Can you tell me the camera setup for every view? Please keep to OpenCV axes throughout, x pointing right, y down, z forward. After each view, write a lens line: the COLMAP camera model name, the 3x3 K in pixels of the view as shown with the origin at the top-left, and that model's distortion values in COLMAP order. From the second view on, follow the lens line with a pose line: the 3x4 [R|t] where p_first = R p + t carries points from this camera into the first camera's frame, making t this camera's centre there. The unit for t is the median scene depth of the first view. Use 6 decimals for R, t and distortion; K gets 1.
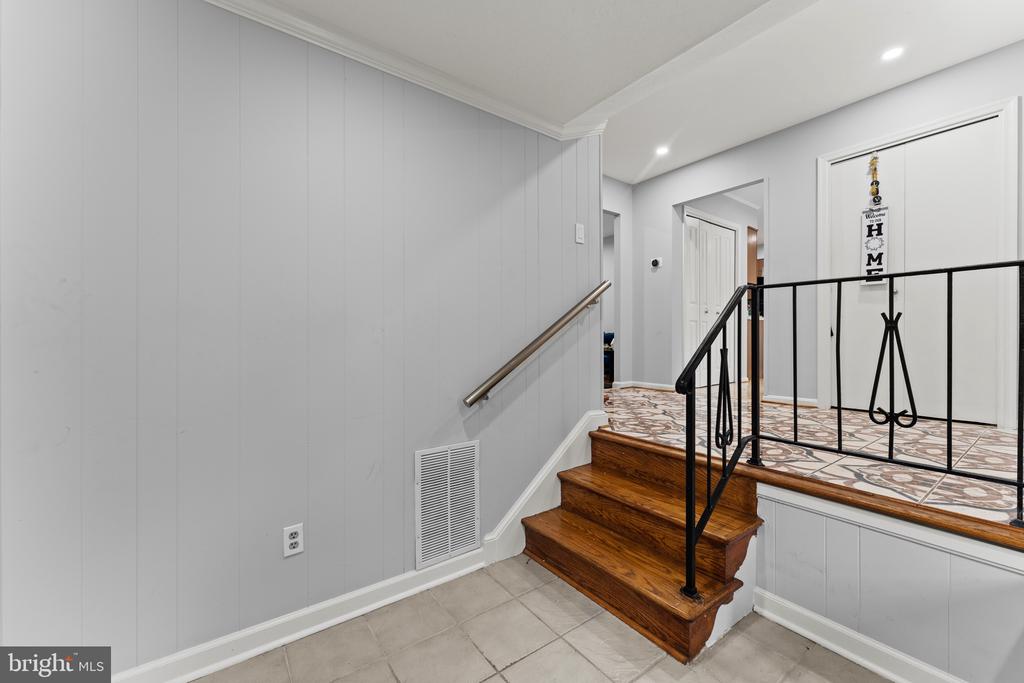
lens RADIAL K [[410.1, 0, 515.0], [0, 410.1, 339.9], [0, 0, 1]] dist [-0.007724, -0.000022]
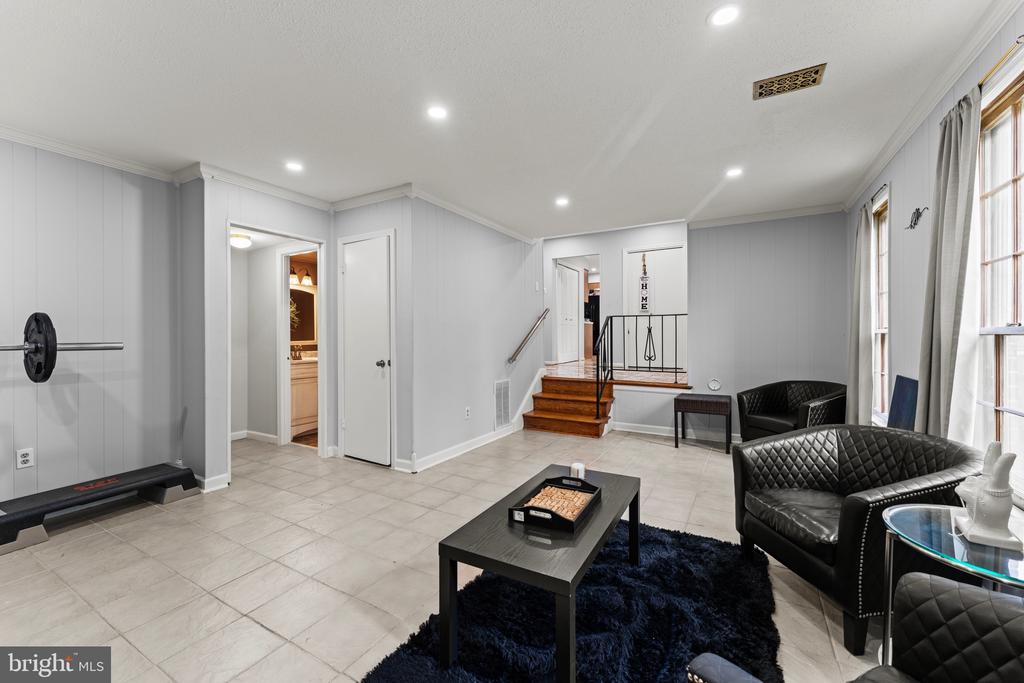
lens RADIAL K [[410.1, 0, 510.9], [0, 410.1, 339.5], [0, 0, 1]] dist [-0.007724, -0.000022]
pose [[0.914727, -0.003632, 0.404056, -1.088494], [0.002112, 0.999989, 0.004206, 0.016701], [-0.404067, -0.002994, 0.914724, -1.192205]]
